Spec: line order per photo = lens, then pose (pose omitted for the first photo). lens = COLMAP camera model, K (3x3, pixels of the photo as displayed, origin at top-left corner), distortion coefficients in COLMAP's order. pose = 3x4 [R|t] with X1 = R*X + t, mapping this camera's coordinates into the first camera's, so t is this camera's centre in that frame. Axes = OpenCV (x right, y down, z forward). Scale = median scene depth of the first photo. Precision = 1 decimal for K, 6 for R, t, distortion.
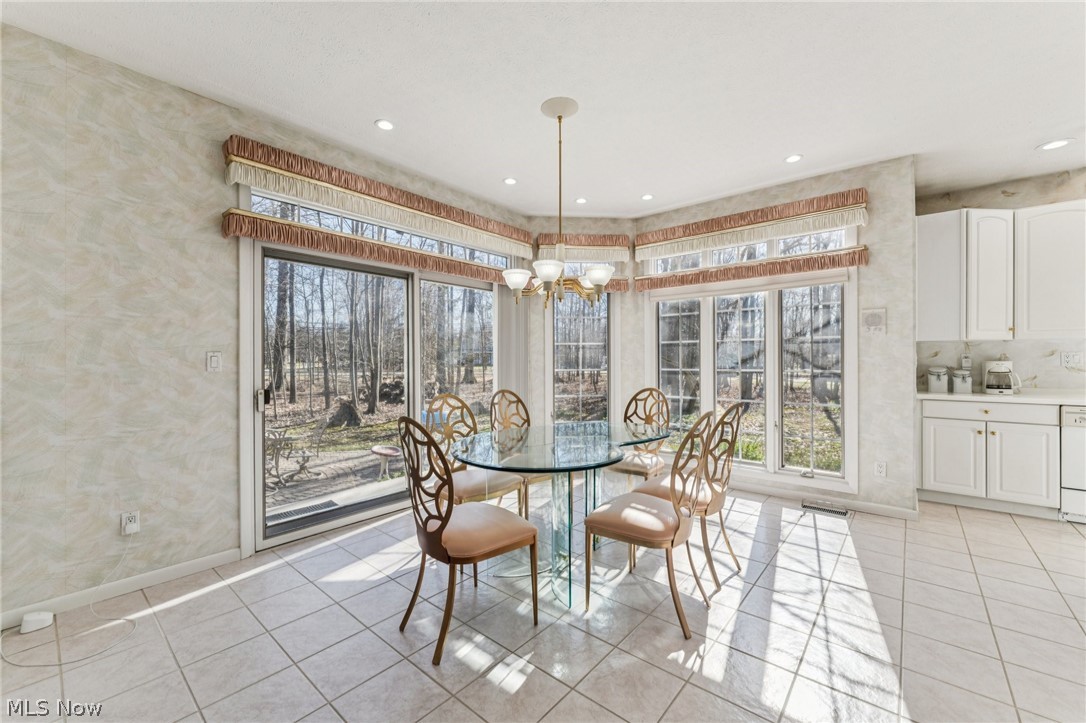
lens RADIAL K [[439.1, 0, 539.1], [0, 439.1, 361.4], [0, 0, 1]] dist [-0.002032, -0.000358]
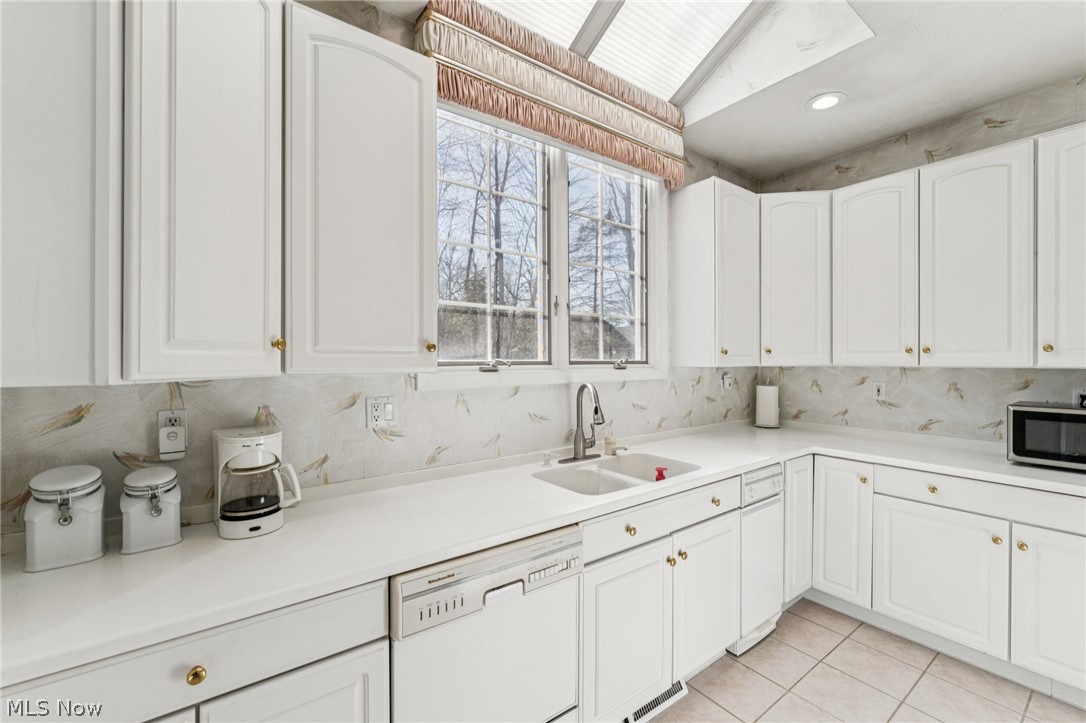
lens RADIAL K [[439.1, 0, 539.1], [0, 439.1, 361.4], [0, 0, 1]] dist [-0.002032, -0.000358]
pose [[0.230667, -0.000672, 0.973032, 0.734423], [0.004872, 0.999988, -0.000464, -0.054554], [-0.973020, 0.004848, 0.230668, 0.669533]]
